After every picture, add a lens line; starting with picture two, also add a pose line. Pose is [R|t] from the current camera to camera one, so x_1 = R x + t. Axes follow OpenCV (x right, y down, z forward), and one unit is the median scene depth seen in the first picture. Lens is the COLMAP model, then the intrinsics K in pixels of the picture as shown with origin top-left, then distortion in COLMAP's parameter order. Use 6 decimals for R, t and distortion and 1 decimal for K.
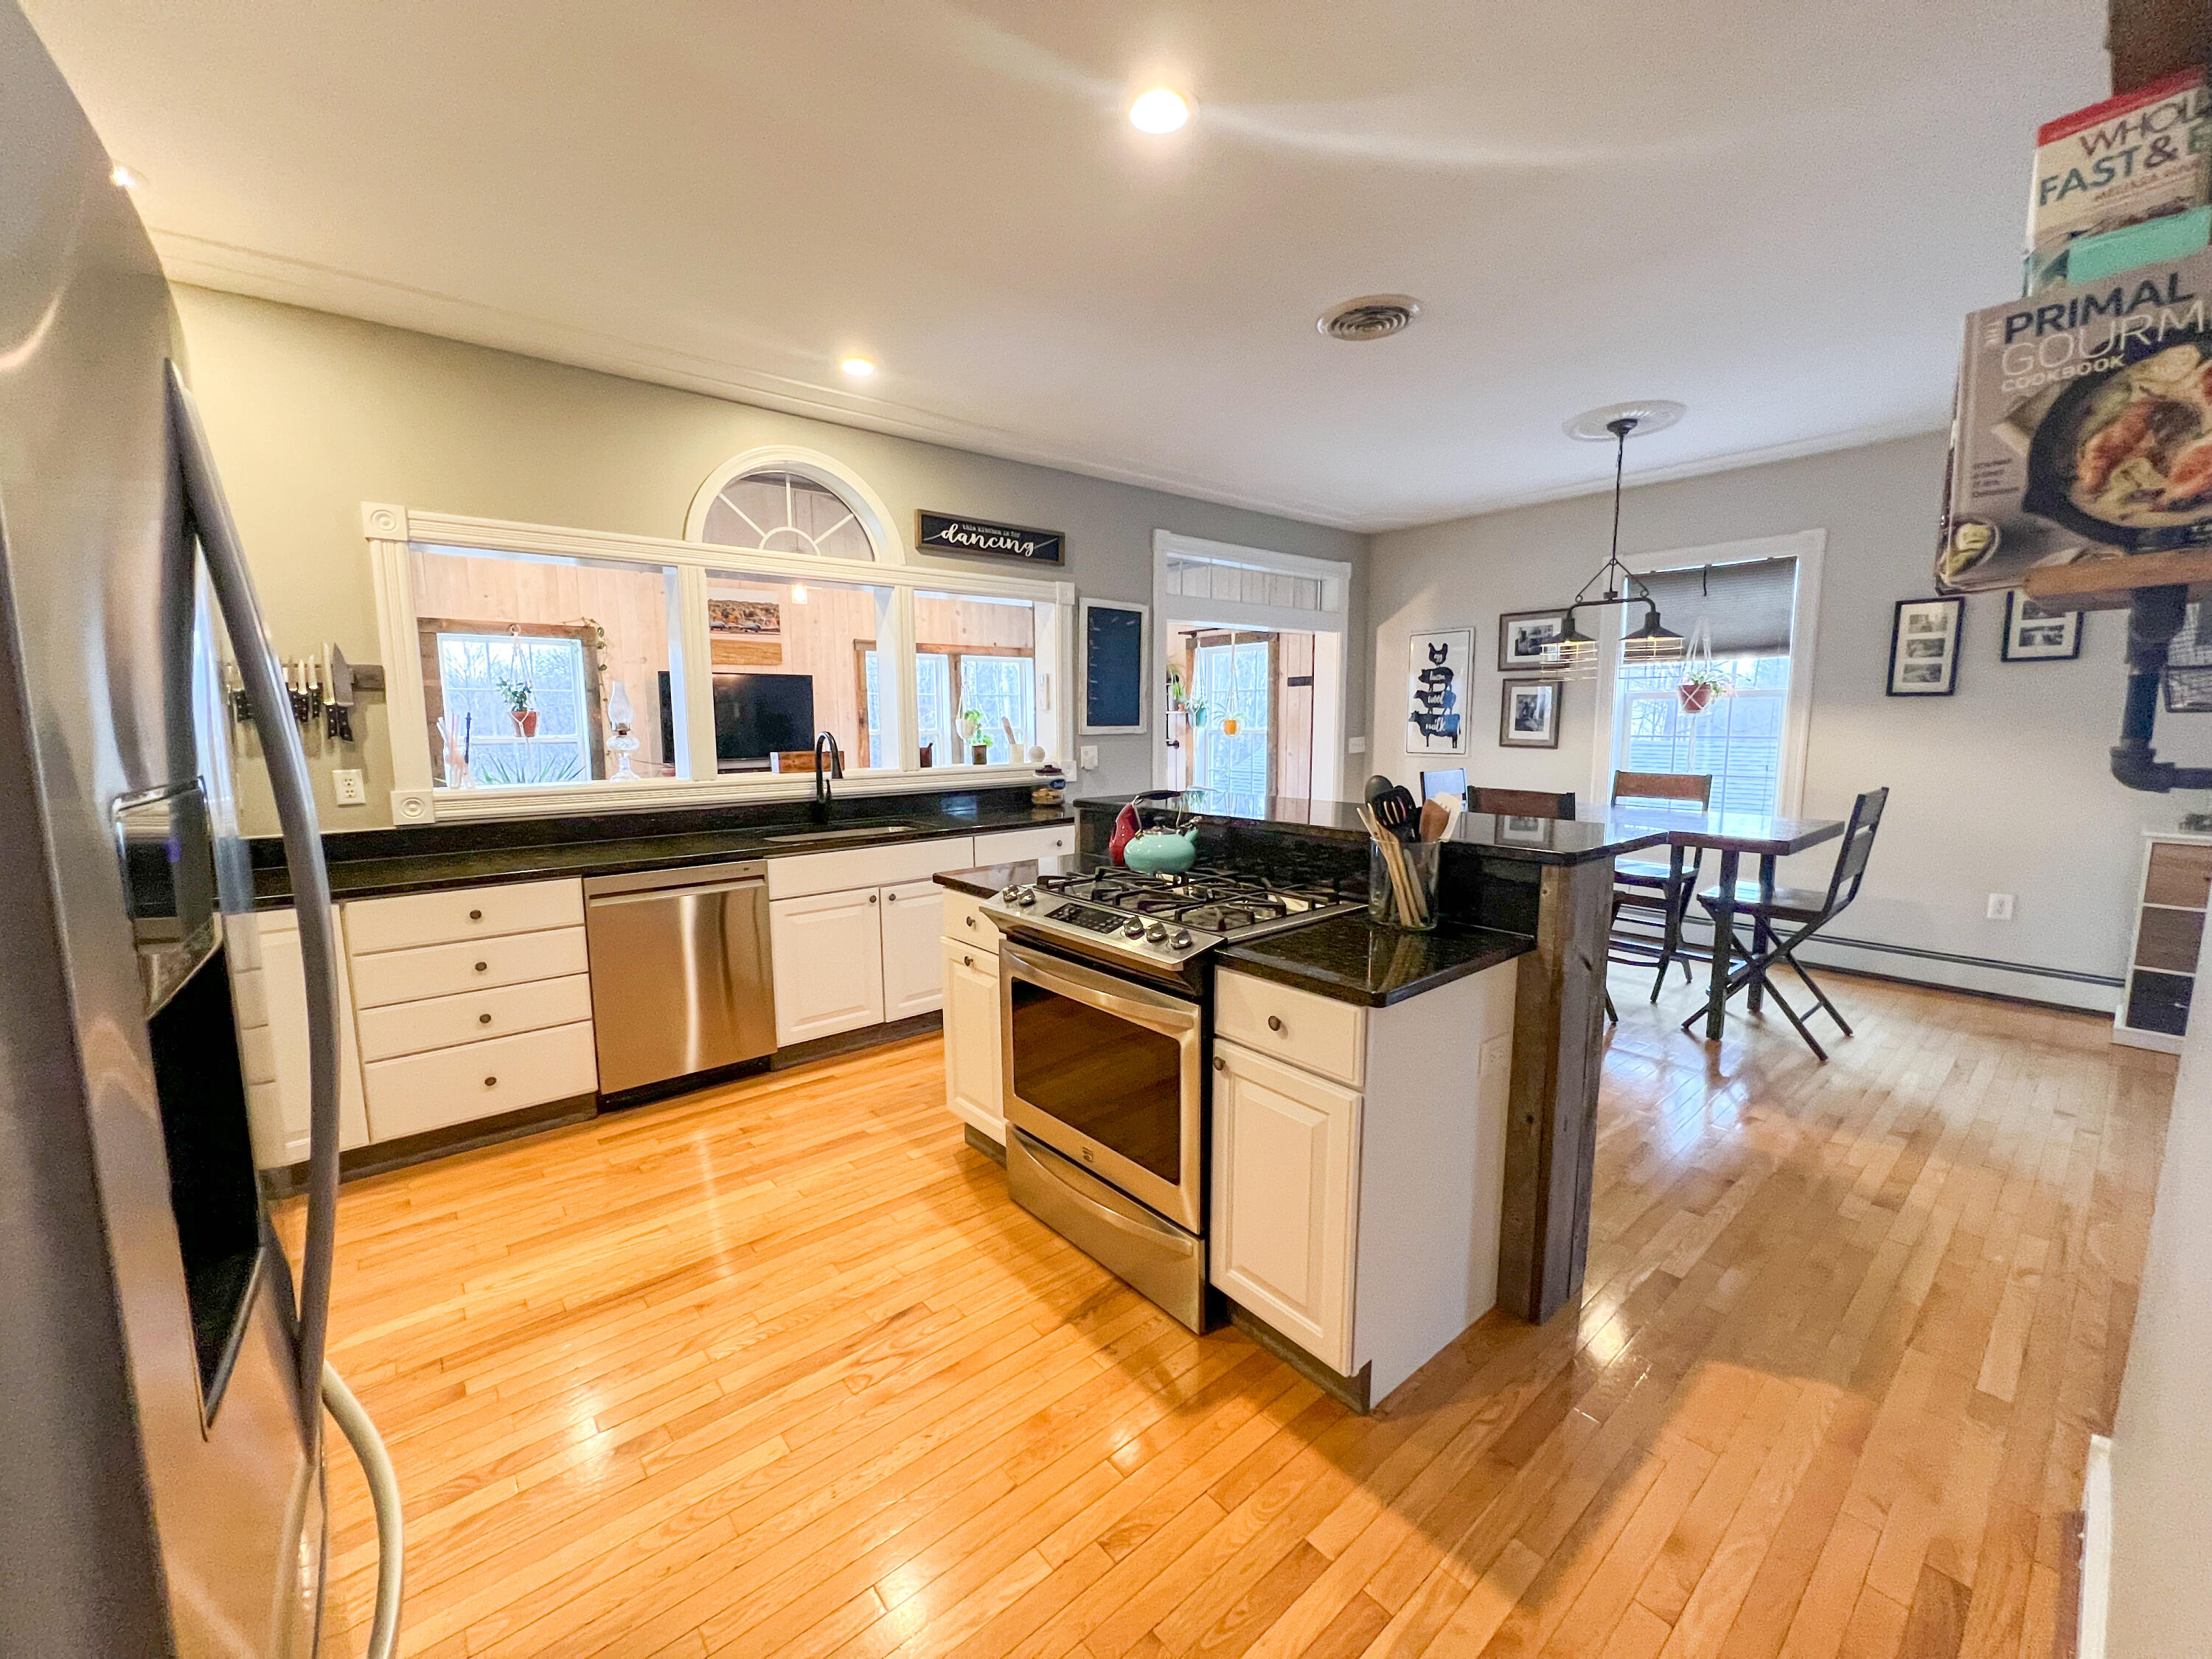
lens RADIAL K [[882.5, 0, 1104.0], [0, 882.5, 827.2], [0, 0, 1]] dist [-0.002300, 0.000318]
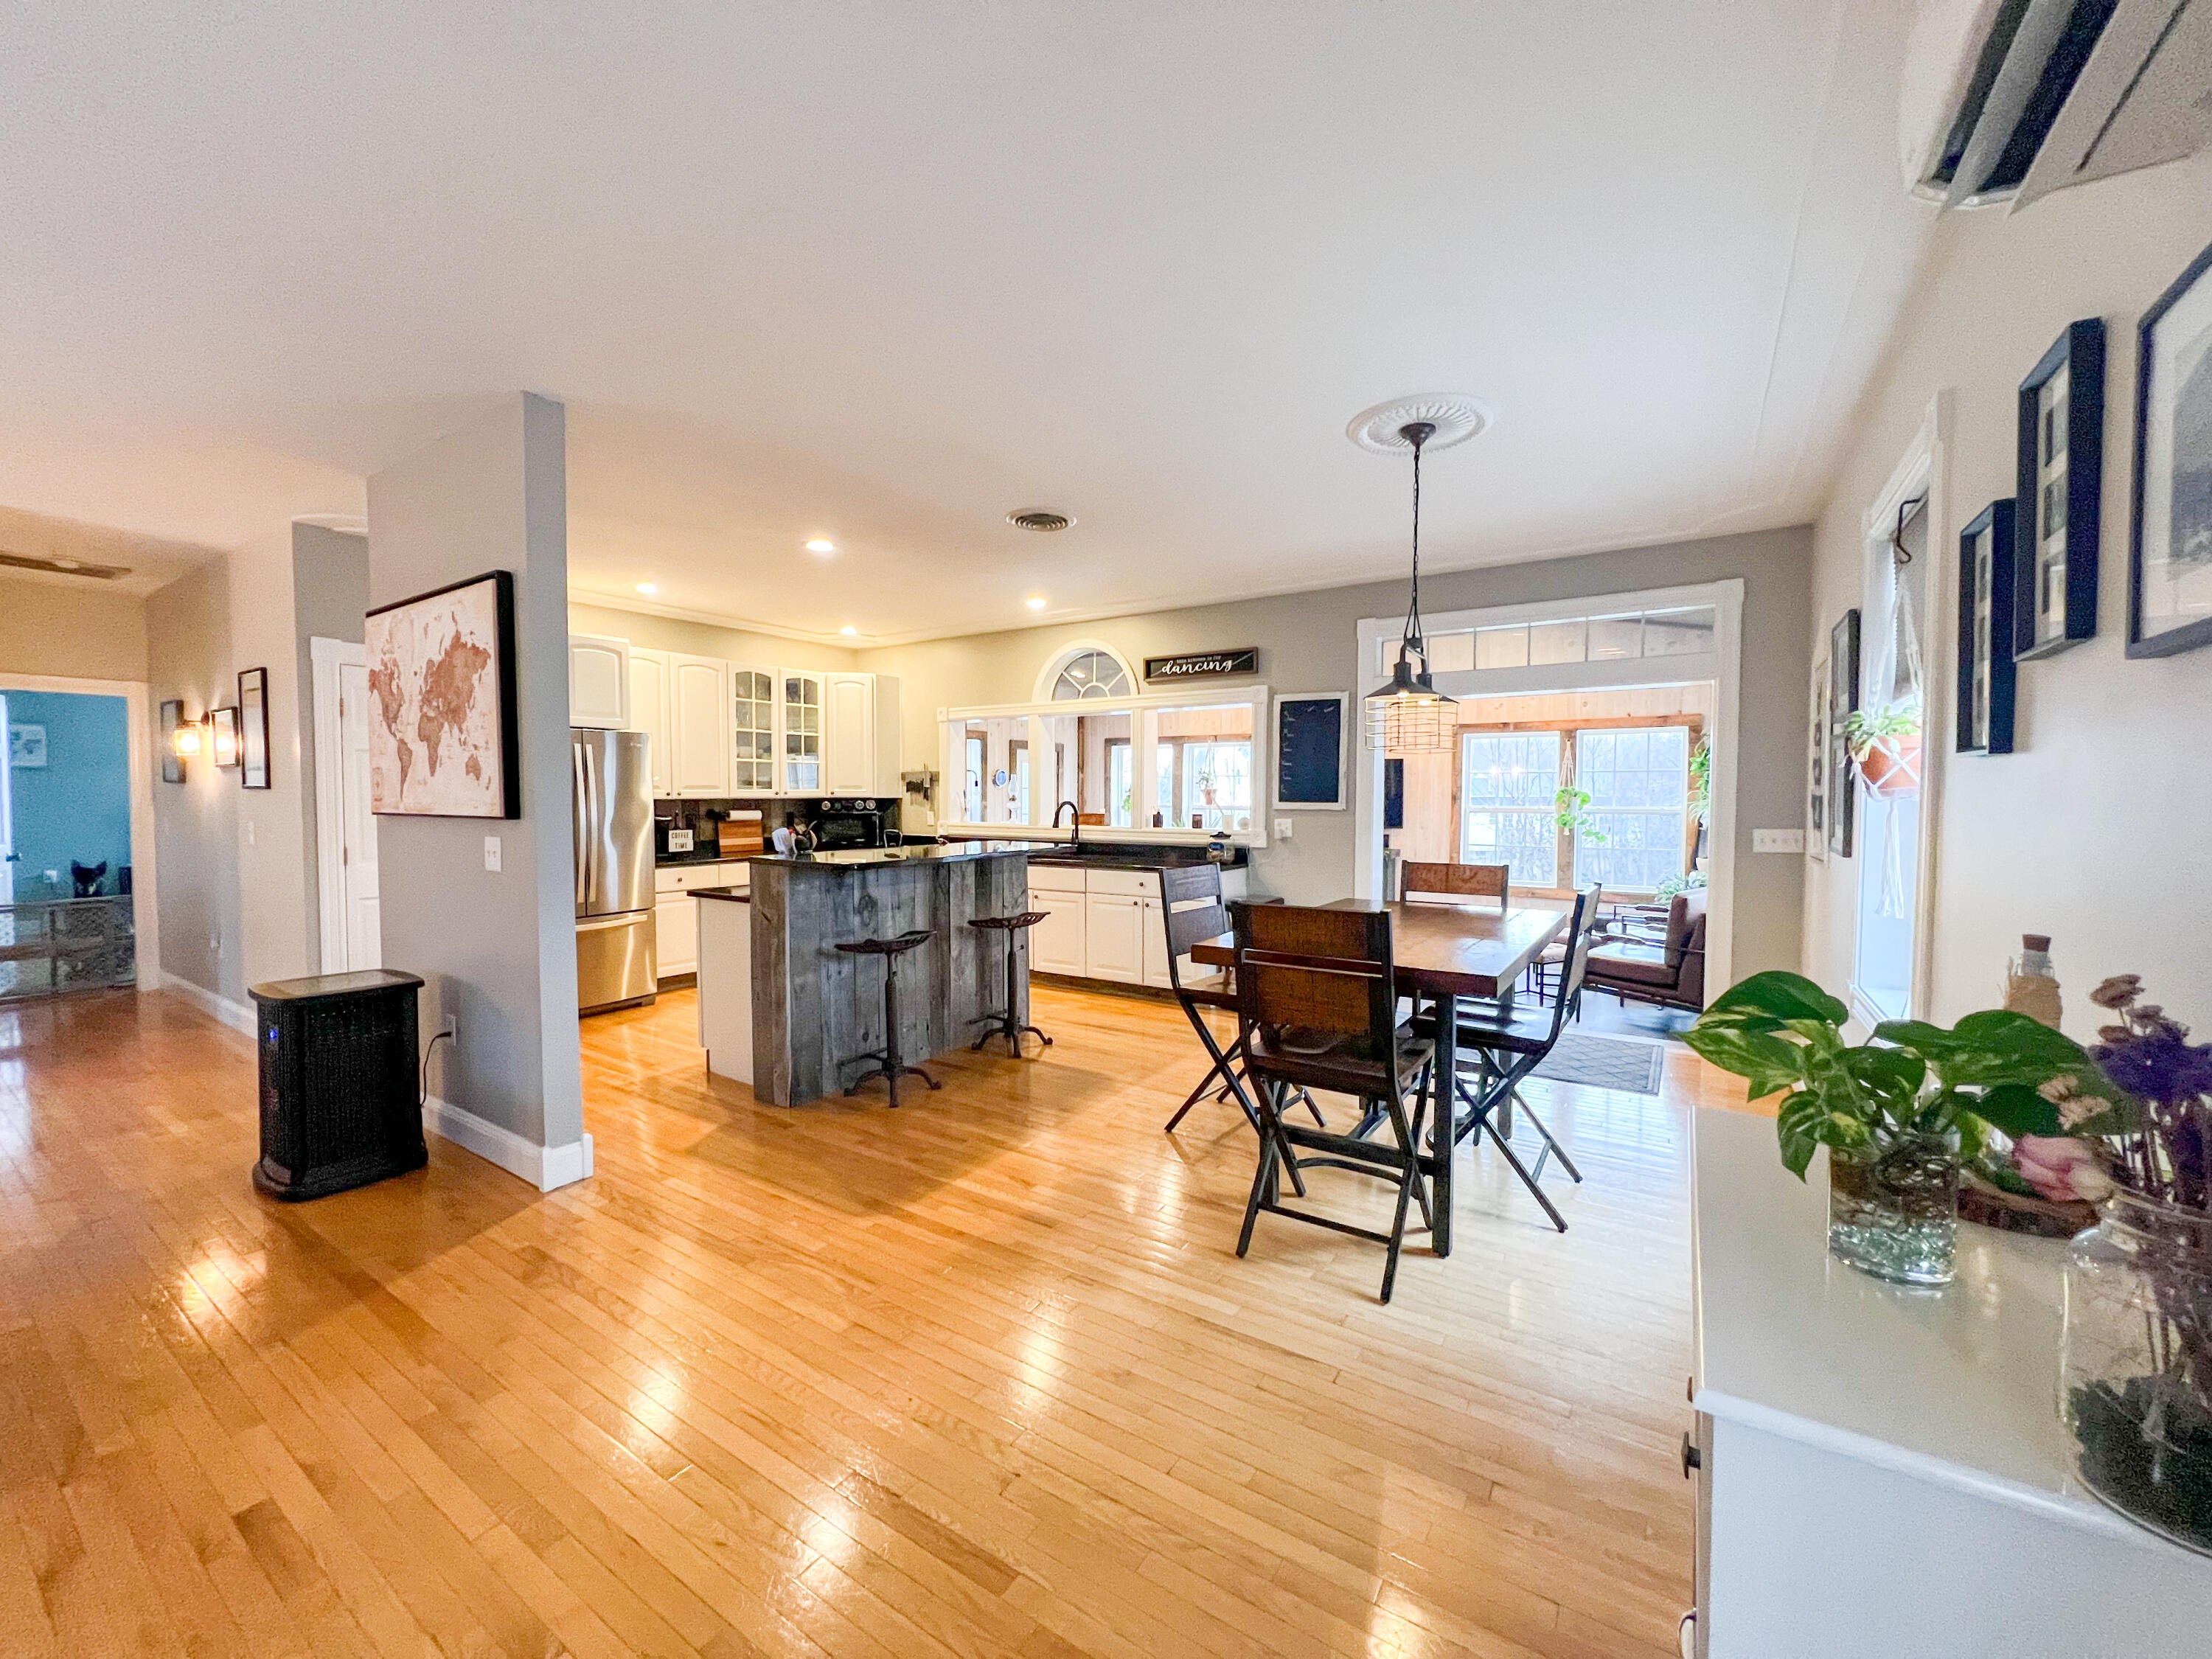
lens RADIAL K [[882.5, 0, 1100.1], [0, 882.5, 829.5], [0, 0, 1]] dist [-0.002300, 0.000318]
pose [[0.279255, 0.045680, -0.959130, 1.106317], [-0.125530, 0.992032, 0.010698, -0.064749], [0.951976, 0.117412, 0.282765, 0.473387]]
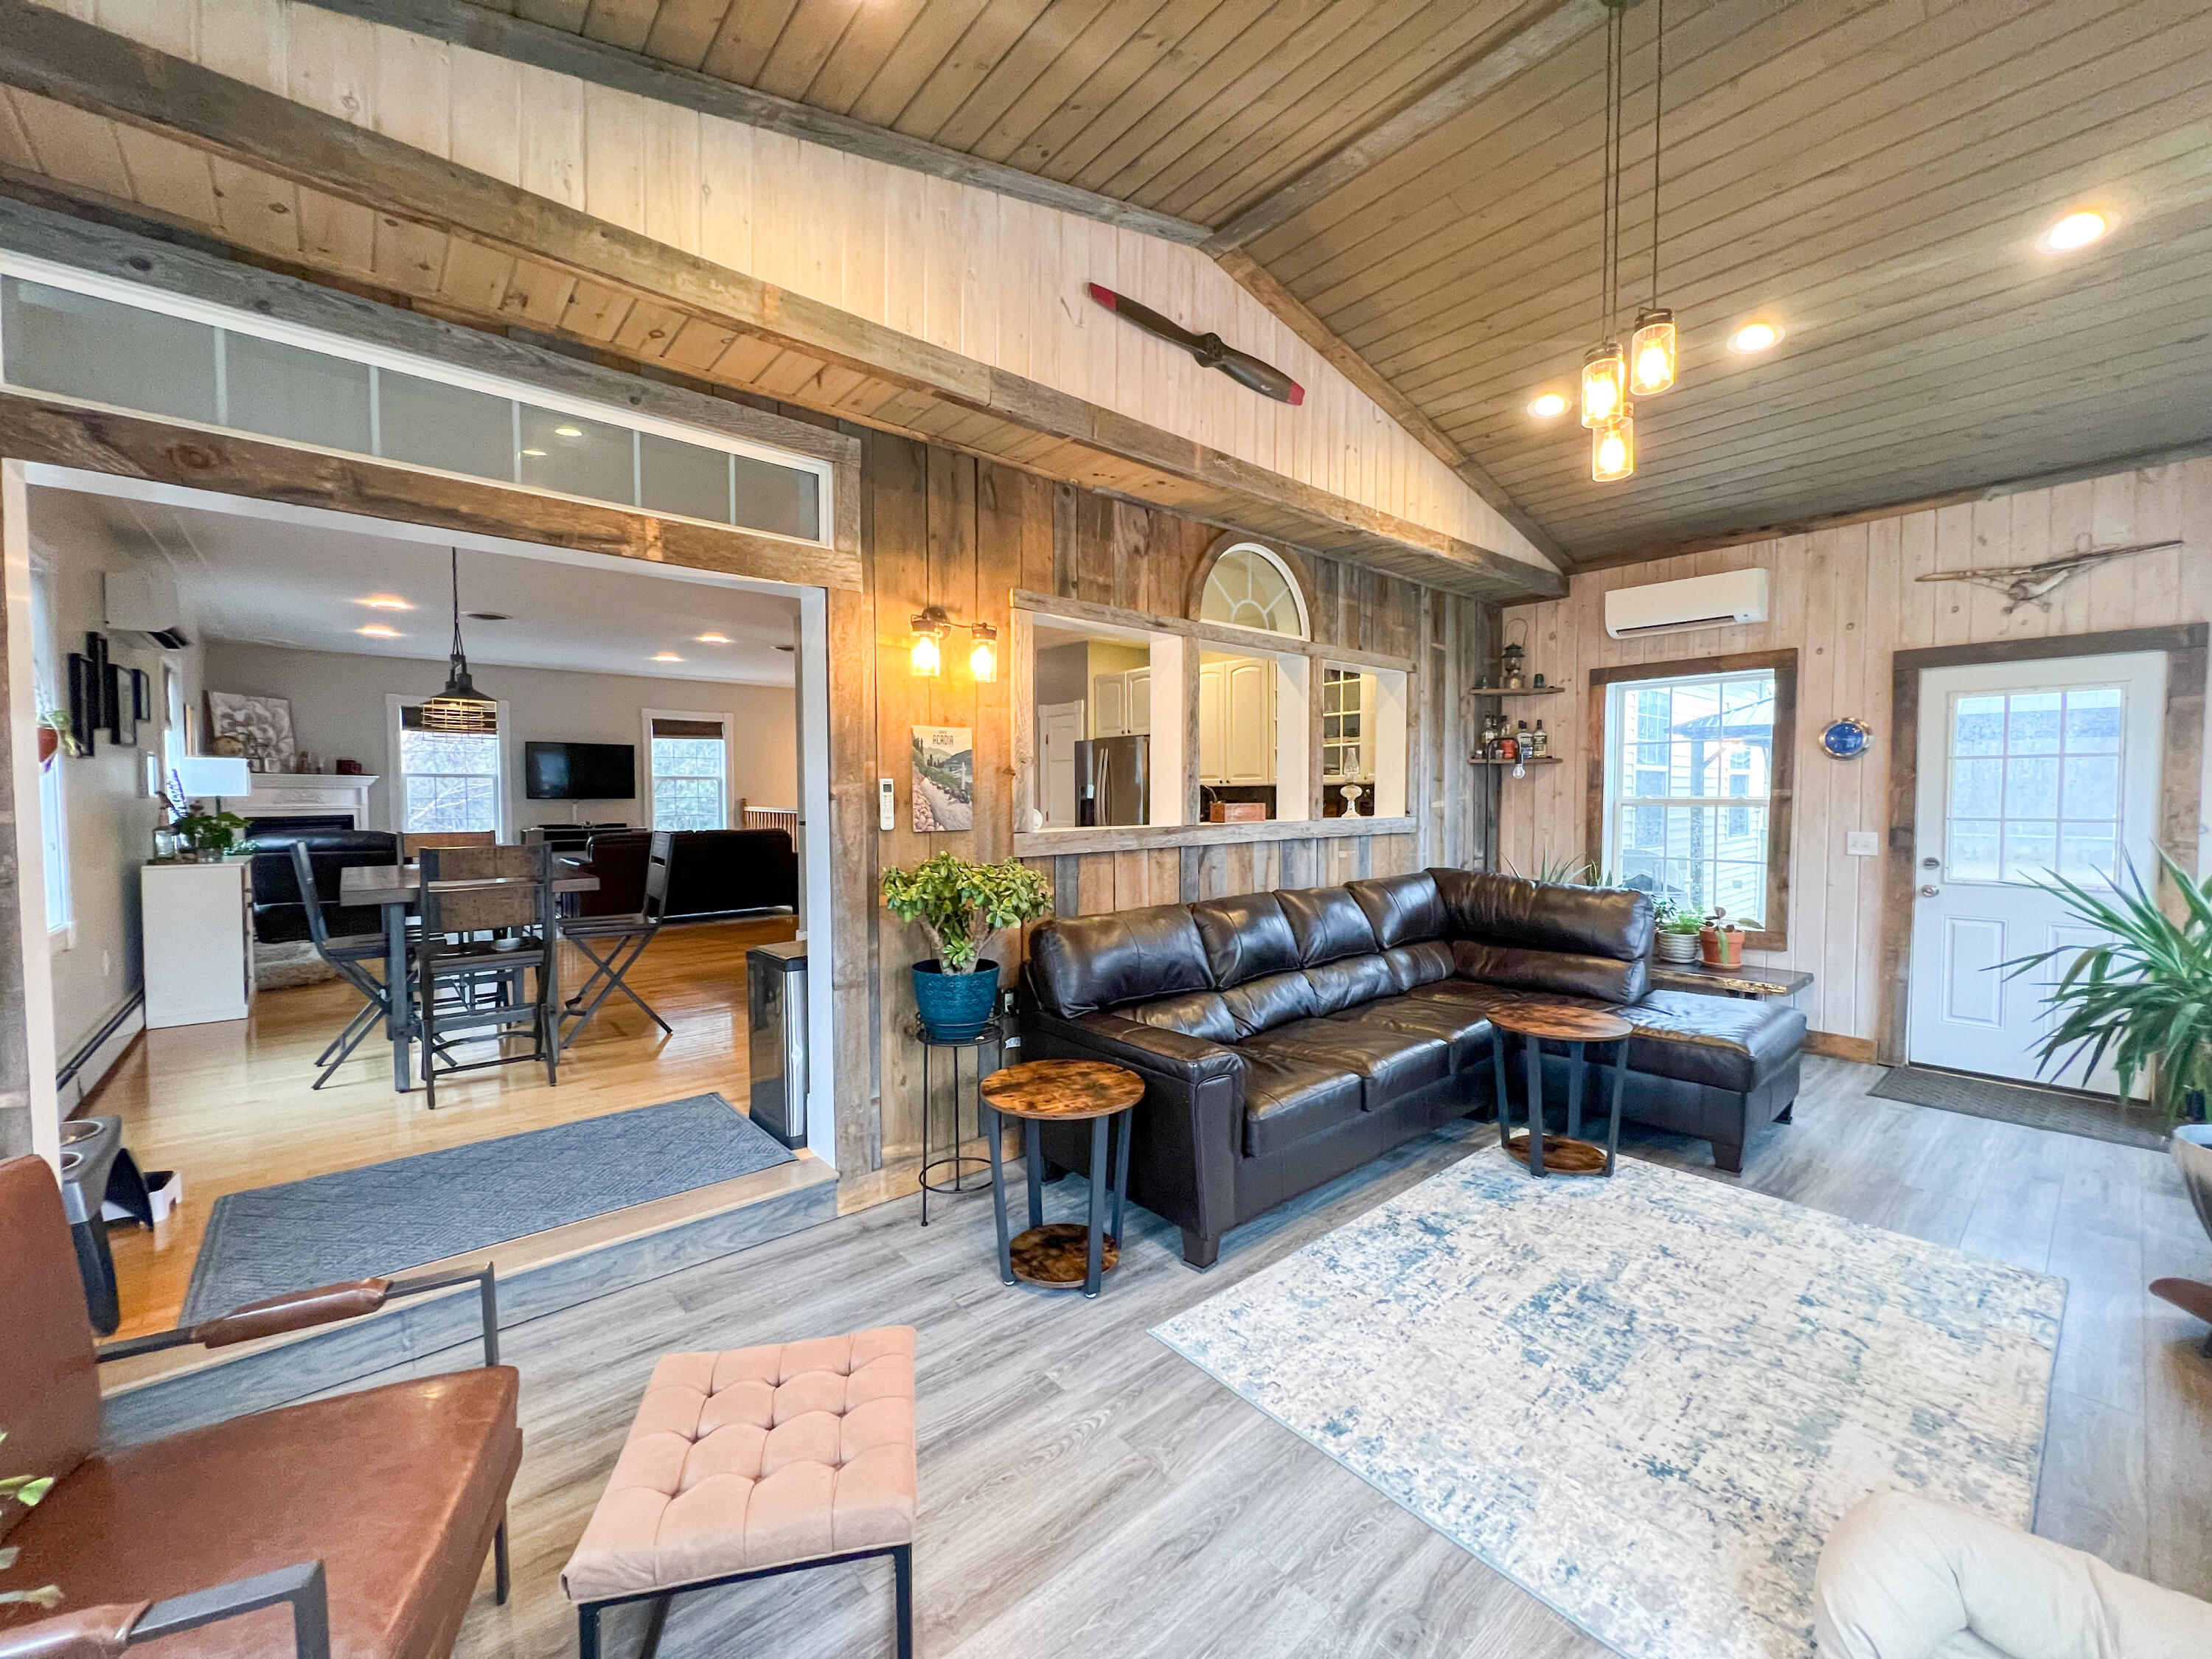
lens RADIAL K [[882.5, 0, 1103.3], [0, 882.5, 826.3], [0, 0, 1]] dist [-0.002300, 0.000318]
pose [[-0.999876, 0.010140, -0.012090, -0.131587], [0.008006, 0.986246, 0.165087, -0.206307], [0.013598, 0.164970, -0.986205, 1.798152]]
